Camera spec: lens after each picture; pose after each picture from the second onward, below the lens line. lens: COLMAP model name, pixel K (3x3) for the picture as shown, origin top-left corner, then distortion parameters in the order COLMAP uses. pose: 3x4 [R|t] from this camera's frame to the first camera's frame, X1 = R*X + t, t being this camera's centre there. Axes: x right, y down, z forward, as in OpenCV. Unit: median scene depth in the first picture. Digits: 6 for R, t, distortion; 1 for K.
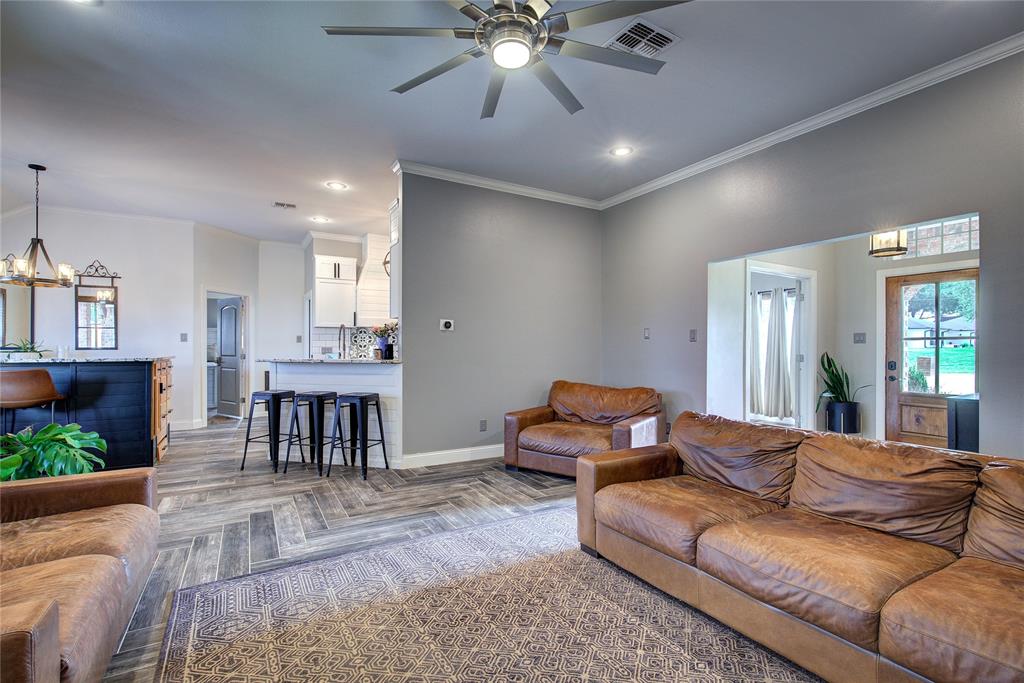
lens RADIAL K [[466.4, 0, 519.1], [0, 466.4, 344.5], [0, 0, 1]] dist [0.000077, 0.000808]
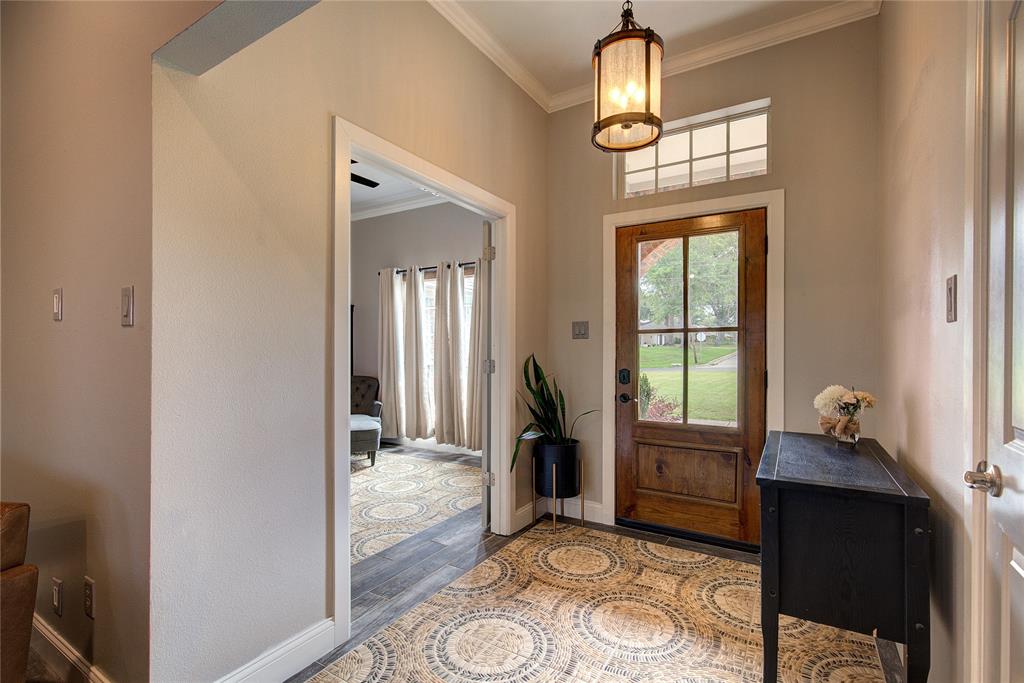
lens RADIAL K [[466.4, 0, 520.2], [0, 466.4, 344.3], [0, 0, 1]] dist [0.000077, 0.000808]
pose [[0.883035, -0.002216, 0.469302, 0.581764], [0.001668, 0.999997, 0.001584, 0.004222], [-0.469305, -0.000616, 0.883036, 0.776211]]
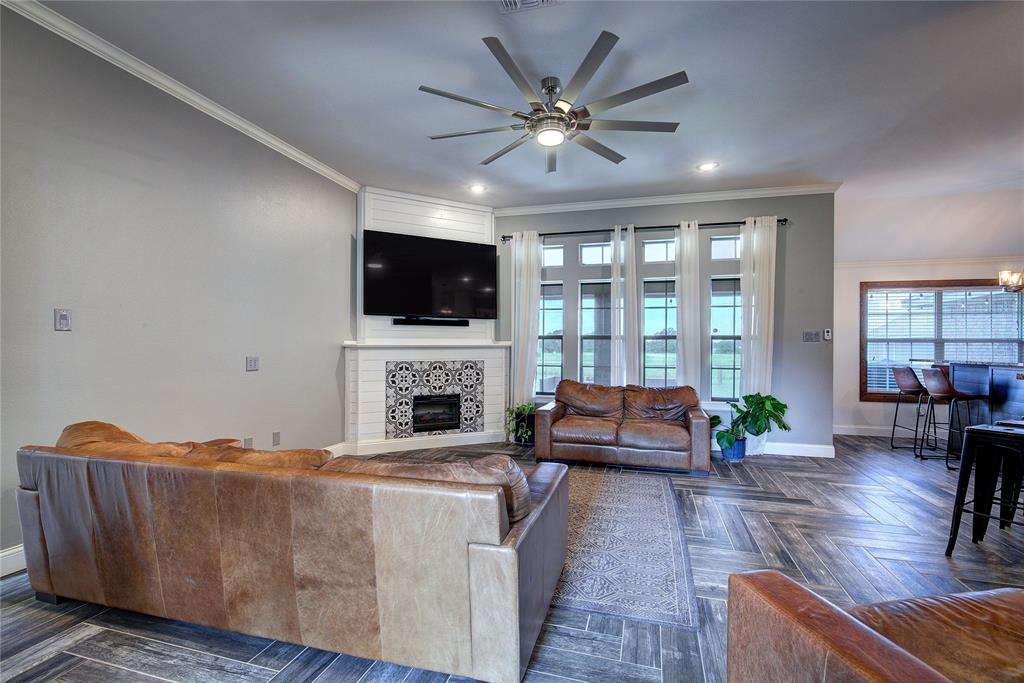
lens RADIAL K [[466.4, 0, 511.2], [0, 466.4, 345.5], [0, 0, 1]] dist [0.000077, 0.000808]
pose [[-0.730800, -0.008076, -0.682544, 0.619692], [-0.005670, 0.999967, -0.005761, 0.007353], [0.682568, -0.000340, -0.730822, 1.182199]]
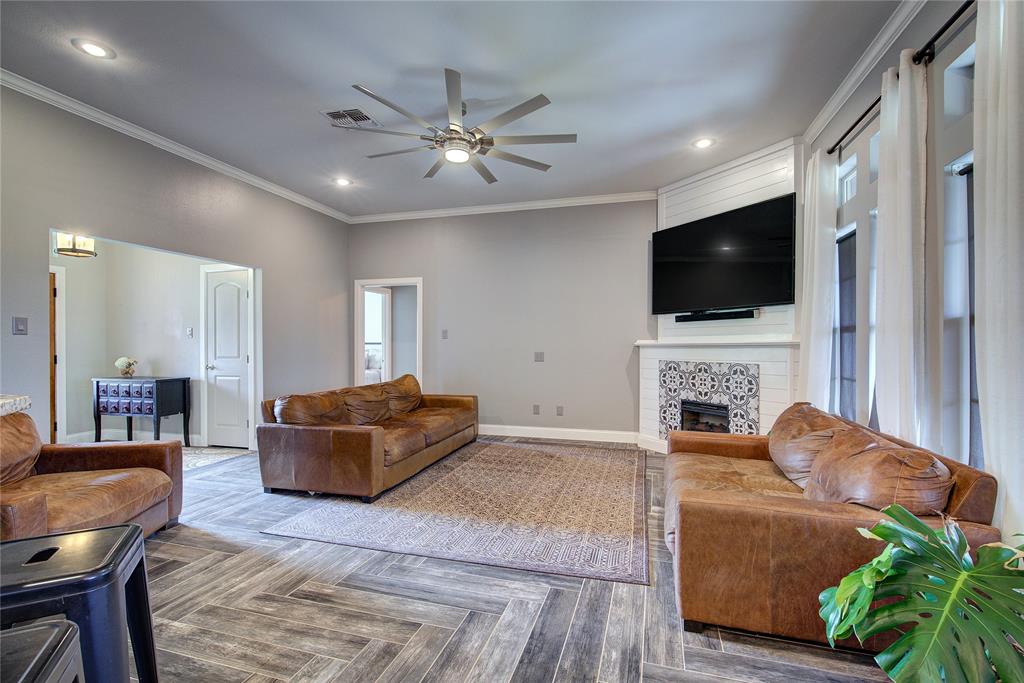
lens RADIAL K [[464.7, 0, 513.4], [0, 464.7, 344.8], [0, 0, 1]] dist [0.001480, 0.000429]
pose [[-0.678701, -0.004864, 0.734399, -0.779503], [-0.005374, 0.999984, 0.001657, 0.003513], [-0.734395, -0.002822, -0.678716, 1.162898]]
